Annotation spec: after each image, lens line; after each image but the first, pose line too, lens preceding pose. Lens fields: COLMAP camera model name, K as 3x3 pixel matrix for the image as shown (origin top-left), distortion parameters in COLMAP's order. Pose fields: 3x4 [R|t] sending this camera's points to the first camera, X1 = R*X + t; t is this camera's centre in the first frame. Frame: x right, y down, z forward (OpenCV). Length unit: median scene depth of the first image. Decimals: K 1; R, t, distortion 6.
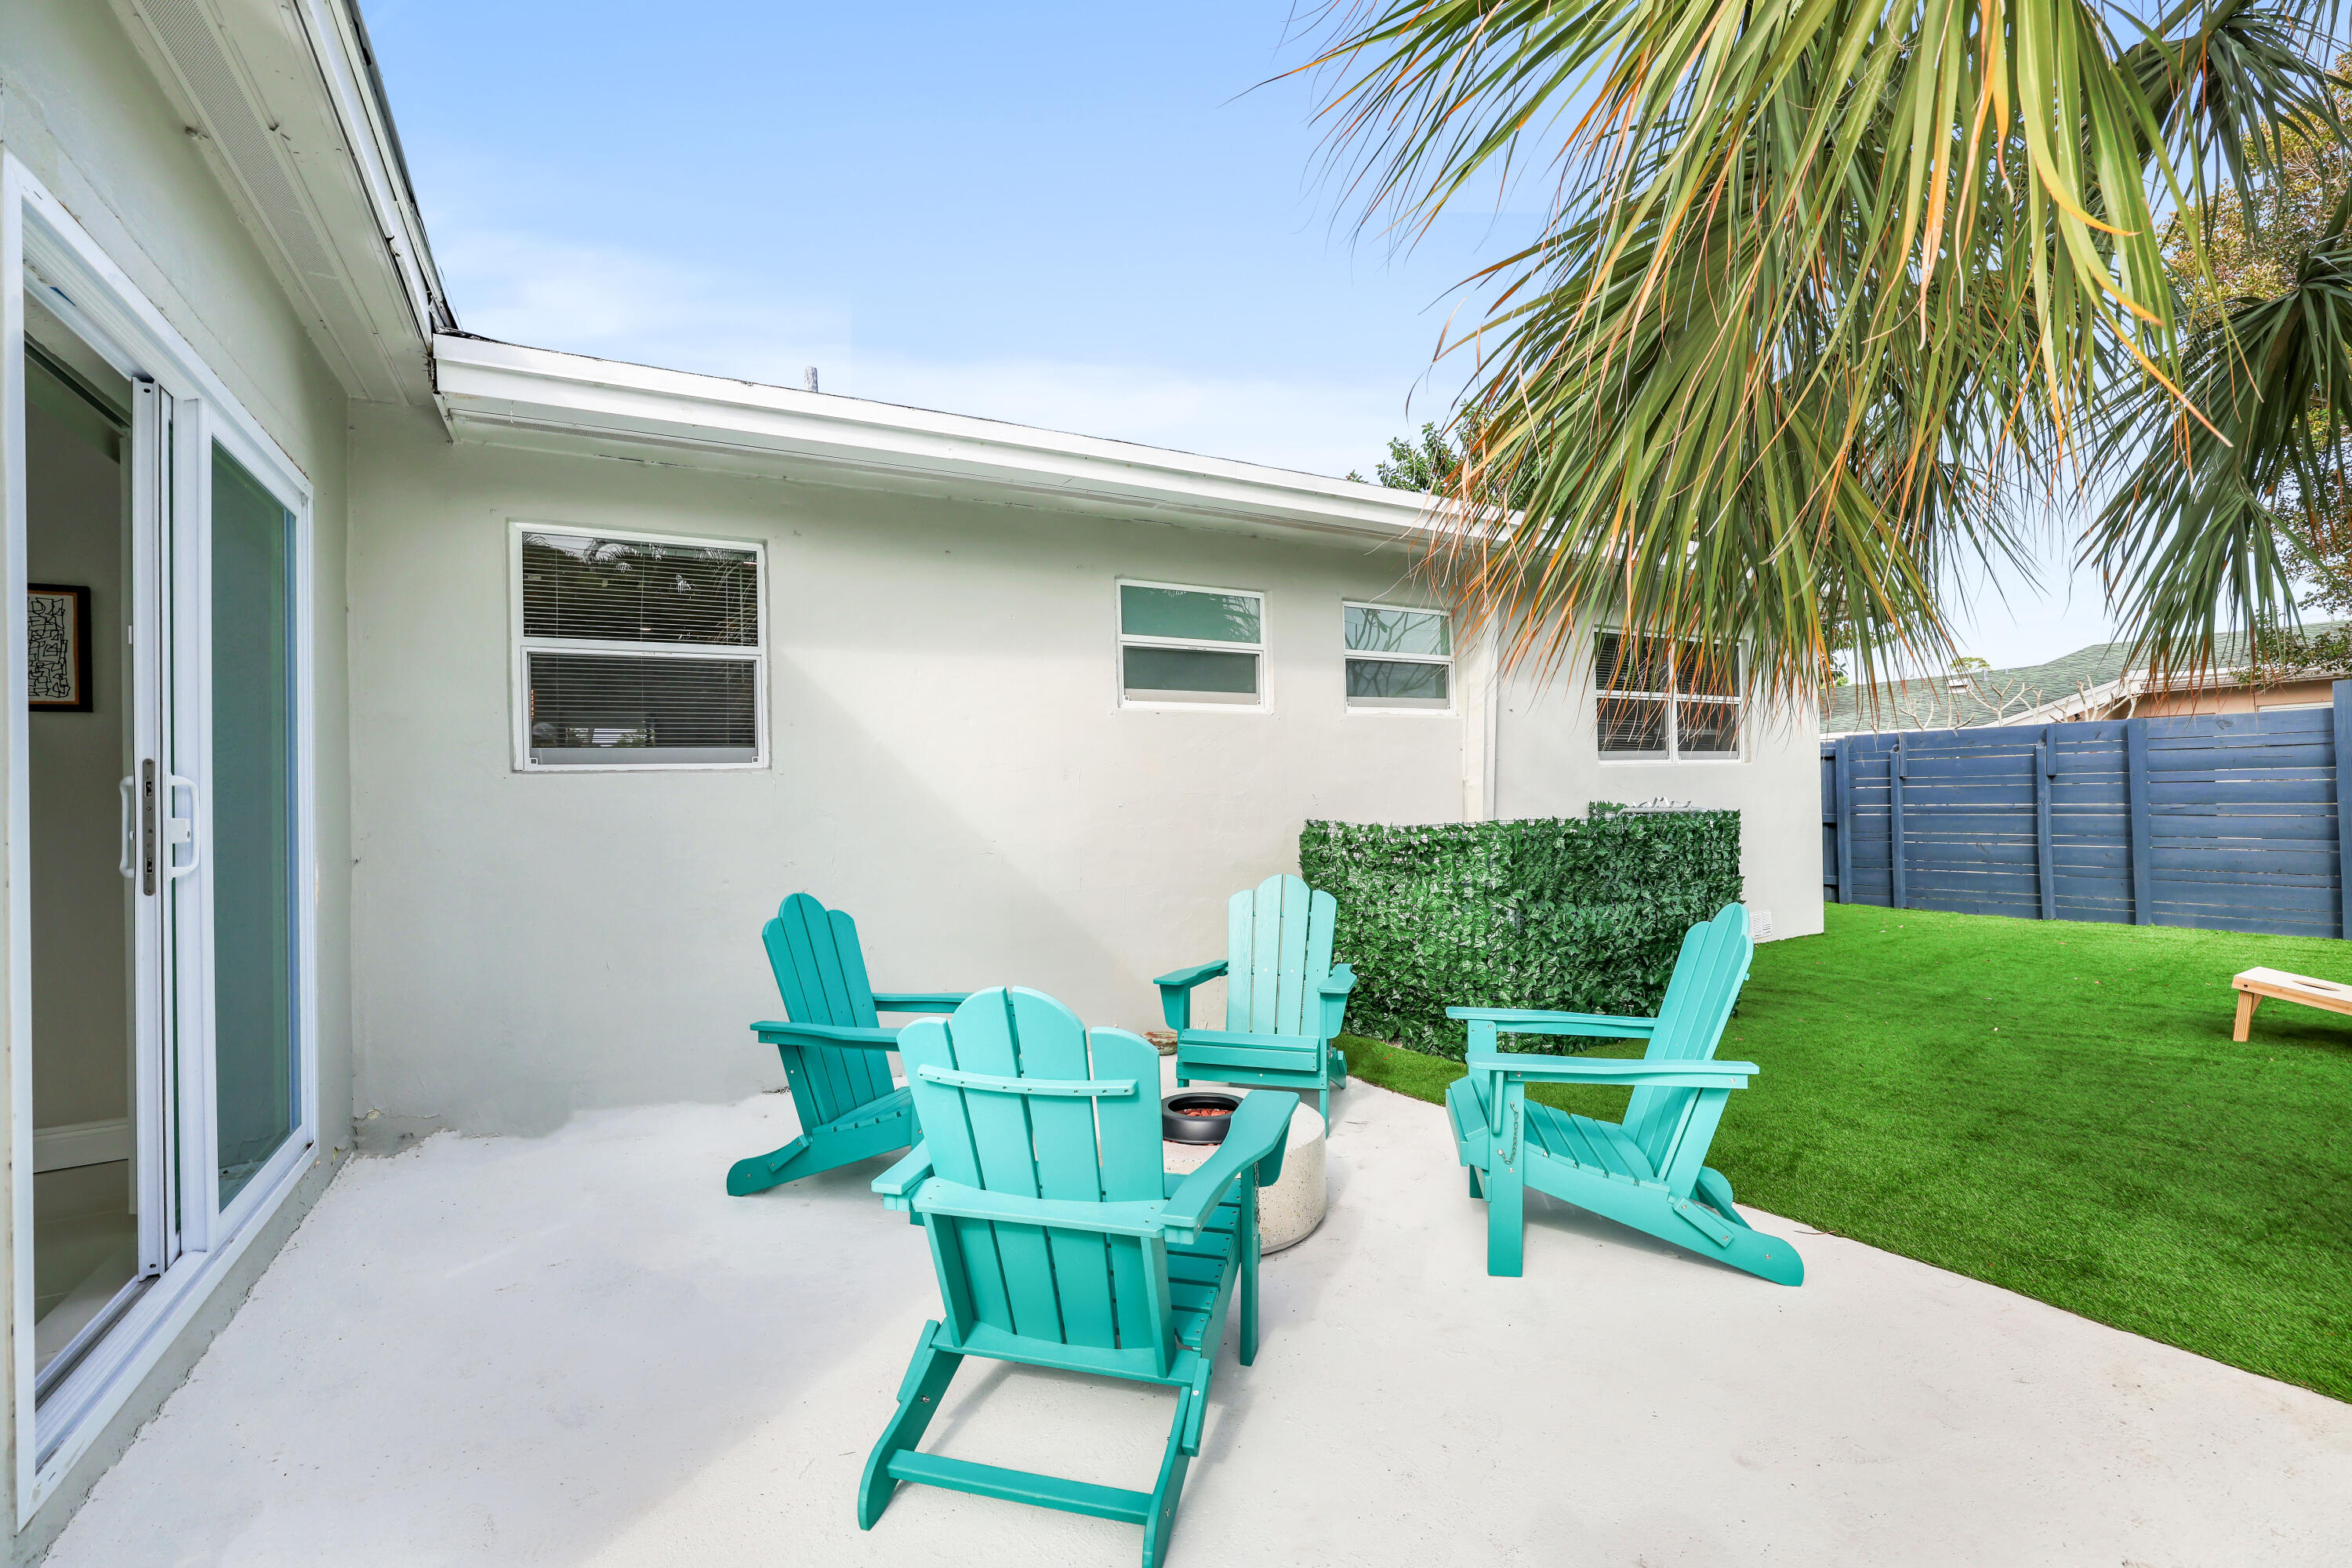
lens RADIAL K [[1021.1, 0, 1179.9], [0, 1021.1, 787.4], [0, 0, 1]] dist [-0.047976, 0.017234]
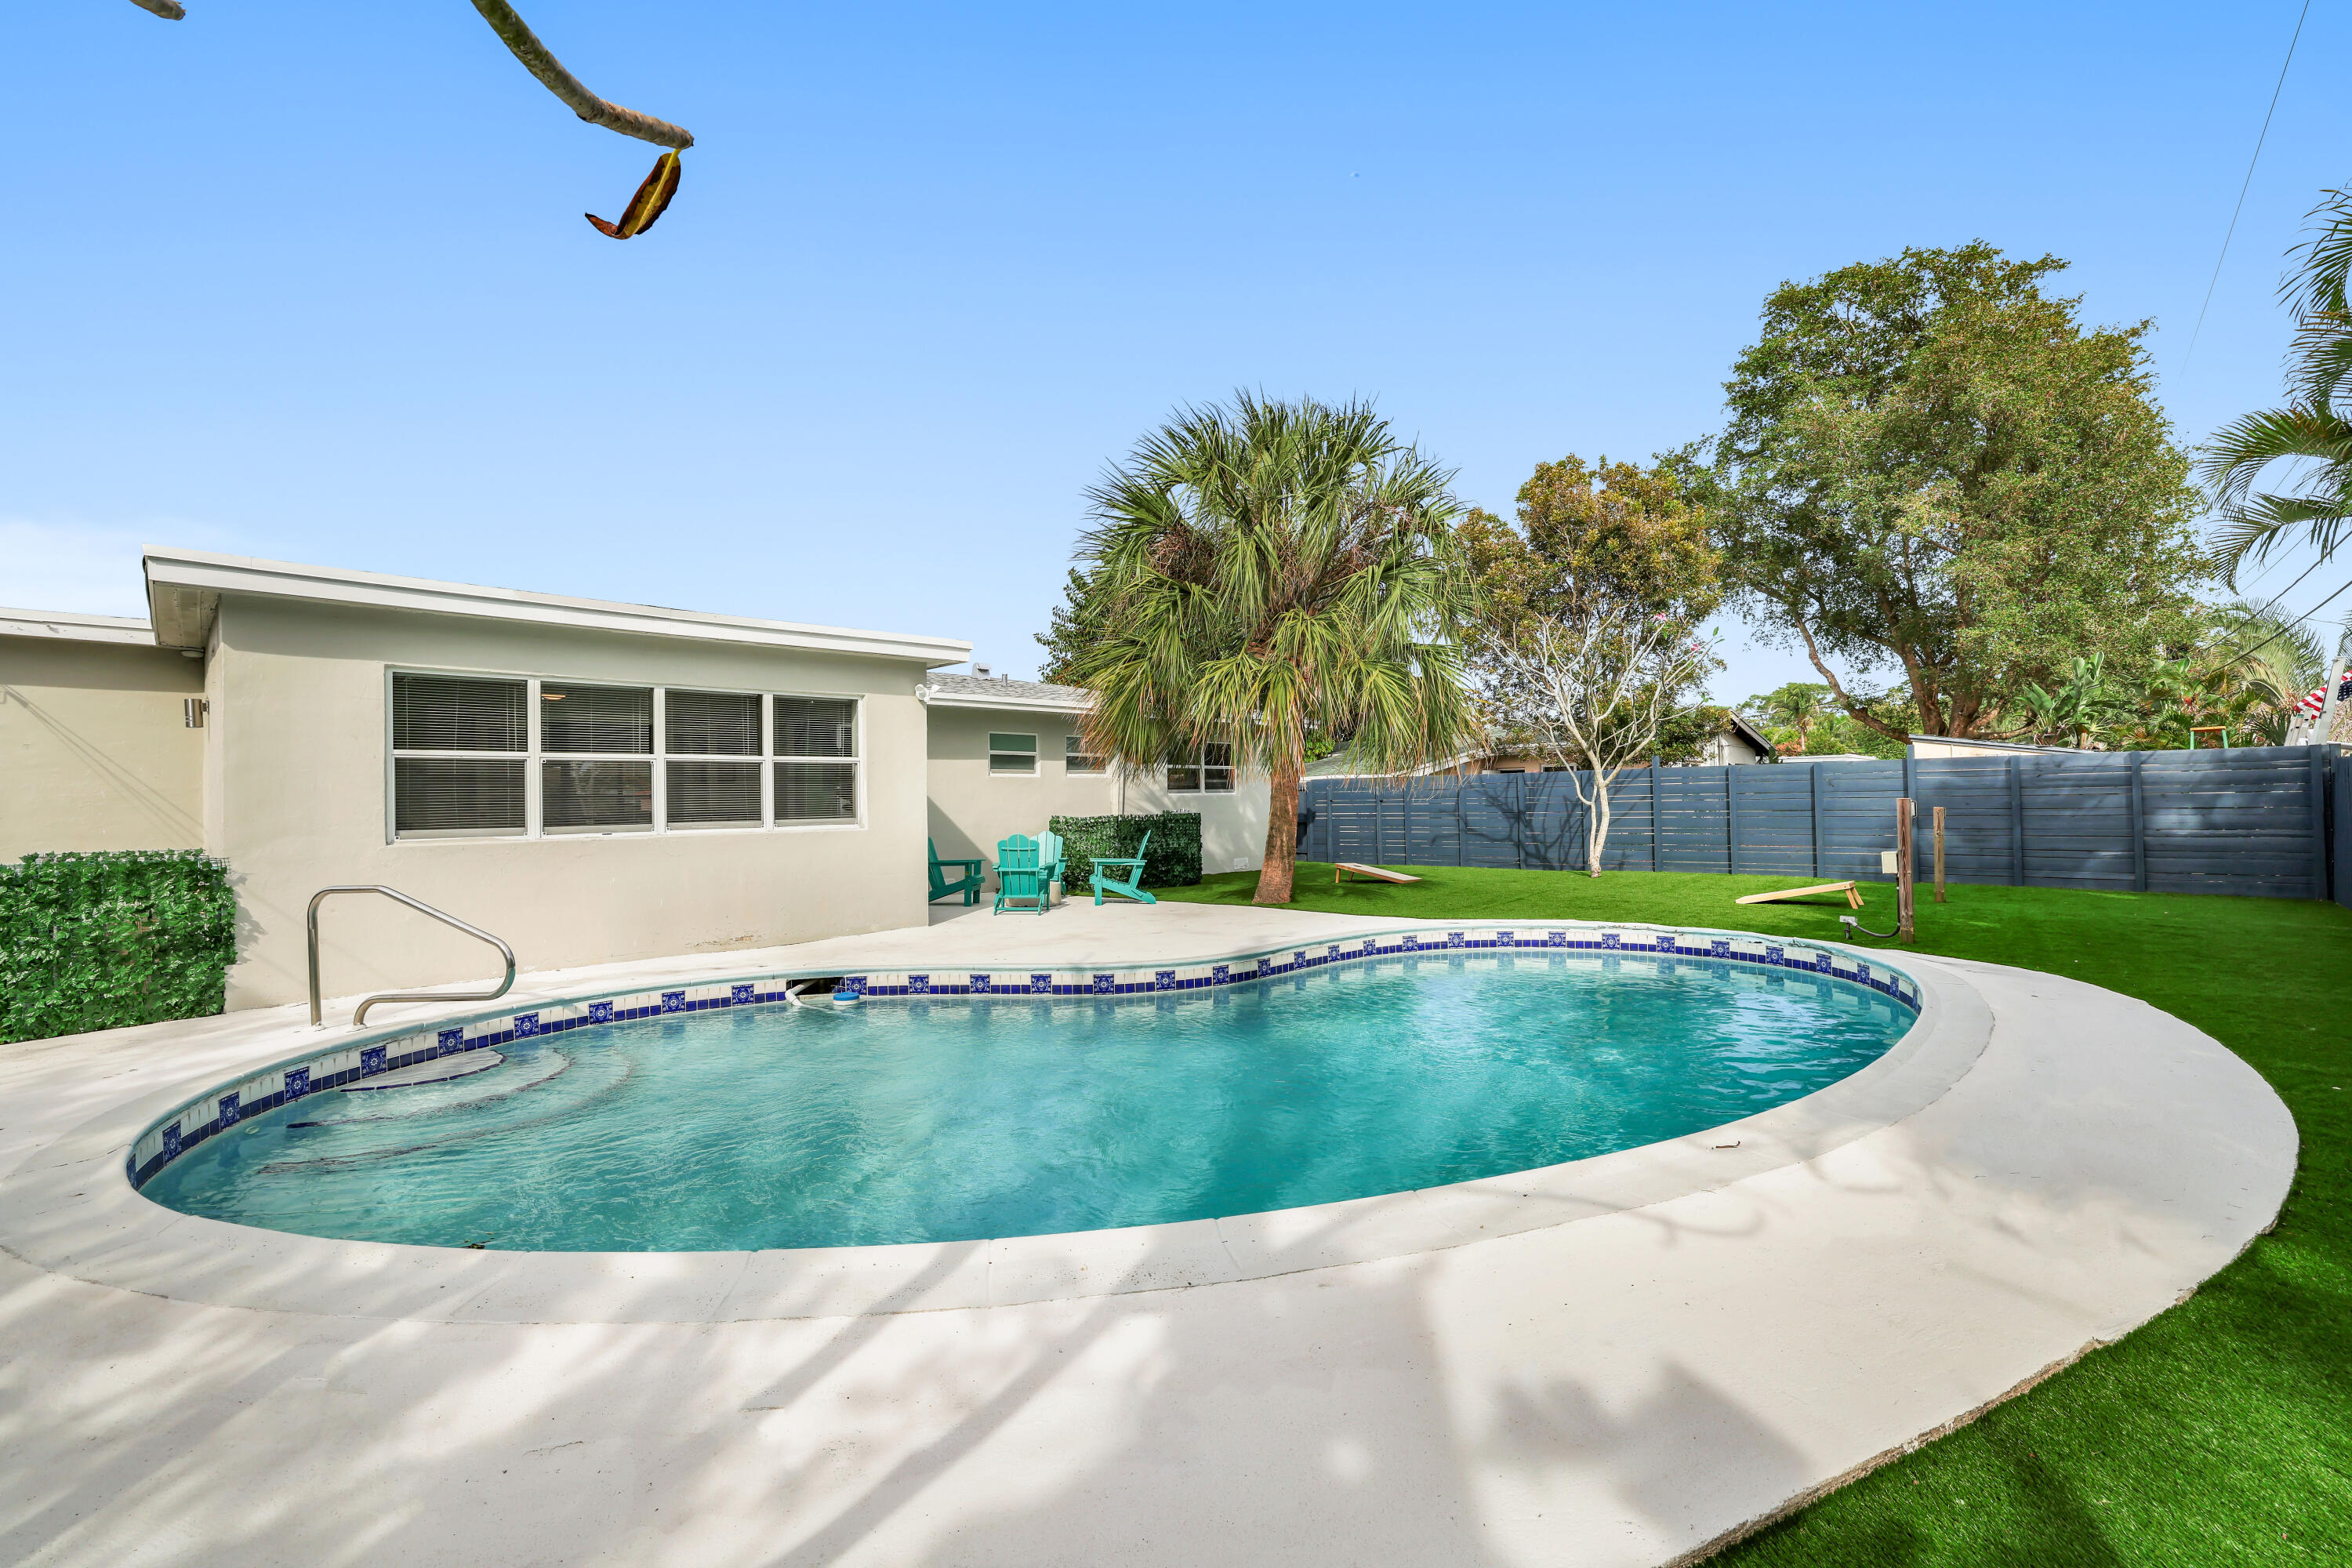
lens RADIAL K [[1021.1, 0, 1179.9], [0, 1021.1, 787.4], [0, 0, 1]] dist [-0.047976, 0.017234]
pose [[0.963566, 0.006924, 0.267381, -0.314747], [-0.001044, 0.999755, -0.022127, 0.019169], [-0.267468, 0.021042, 0.963337, -1.971344]]
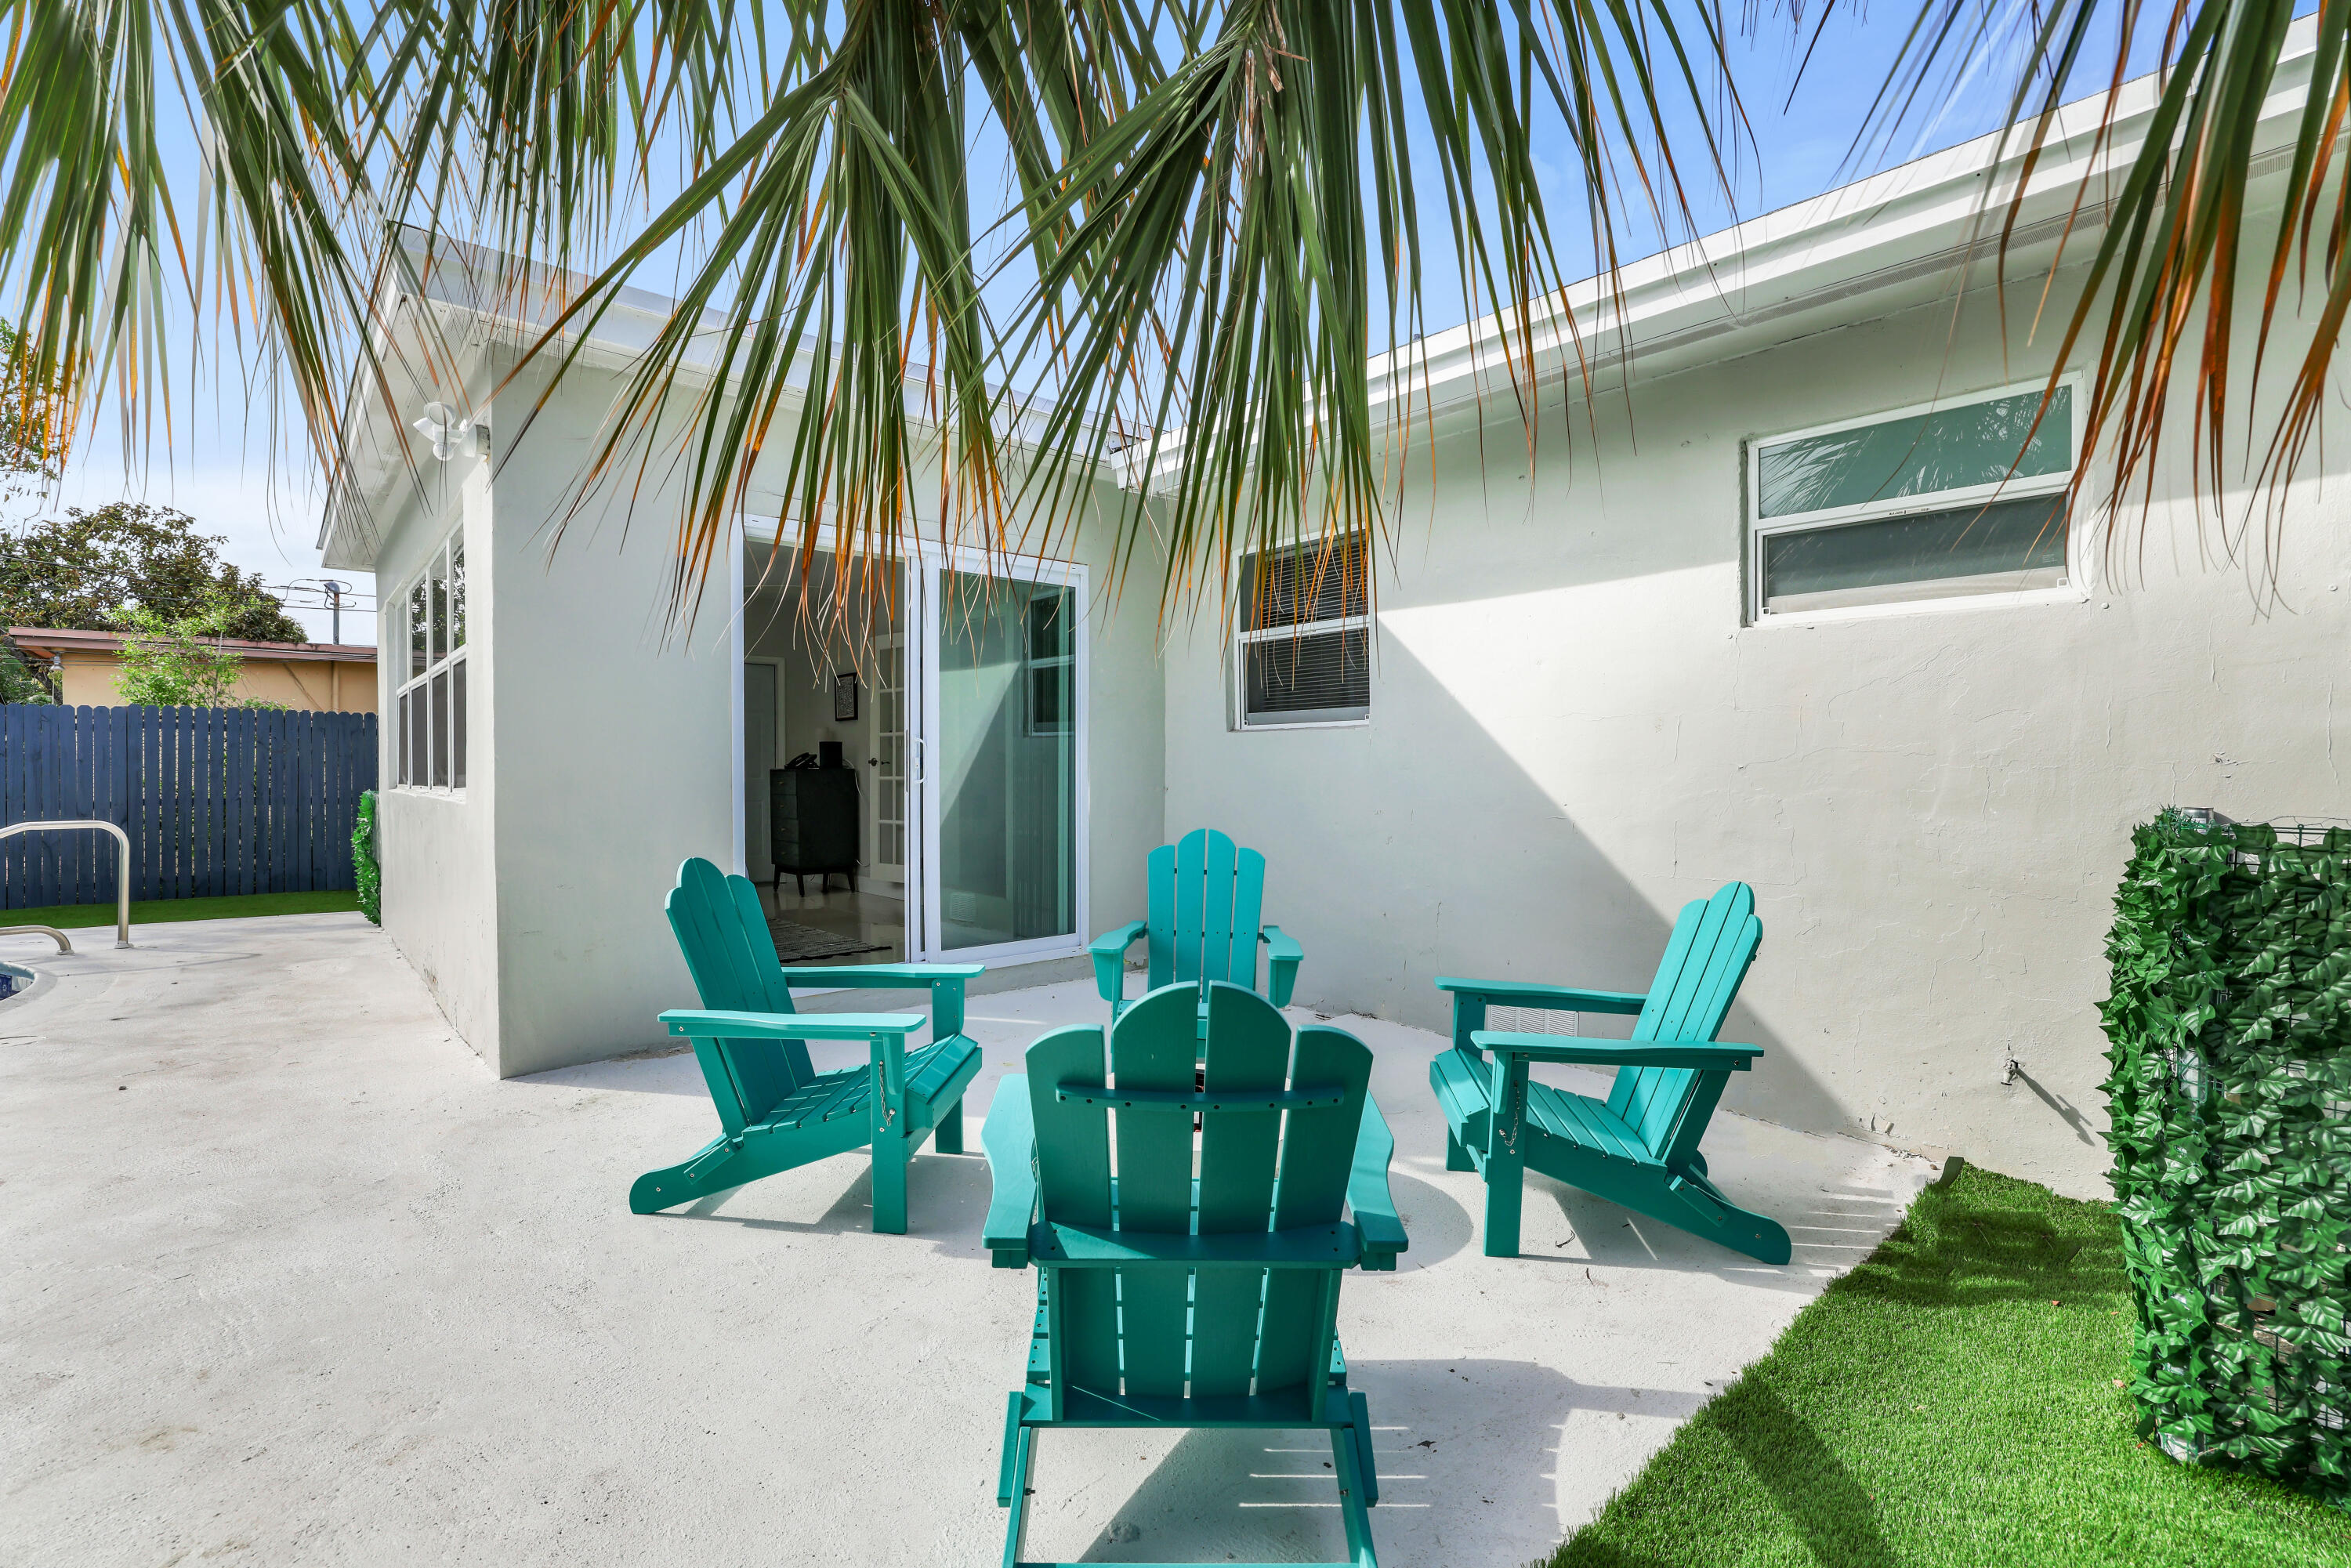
lens RADIAL K [[1050.5, 0, 1175.5], [0, 1050.5, 784.0], [0, 0, 1]] dist [-0.044186, 0.016407]
pose [[0.187550, 0.031902, -0.981737, 0.581250], [-0.008685, 0.999487, 0.030820, 0.011087], [0.982217, 0.002746, 0.187731, 0.494852]]
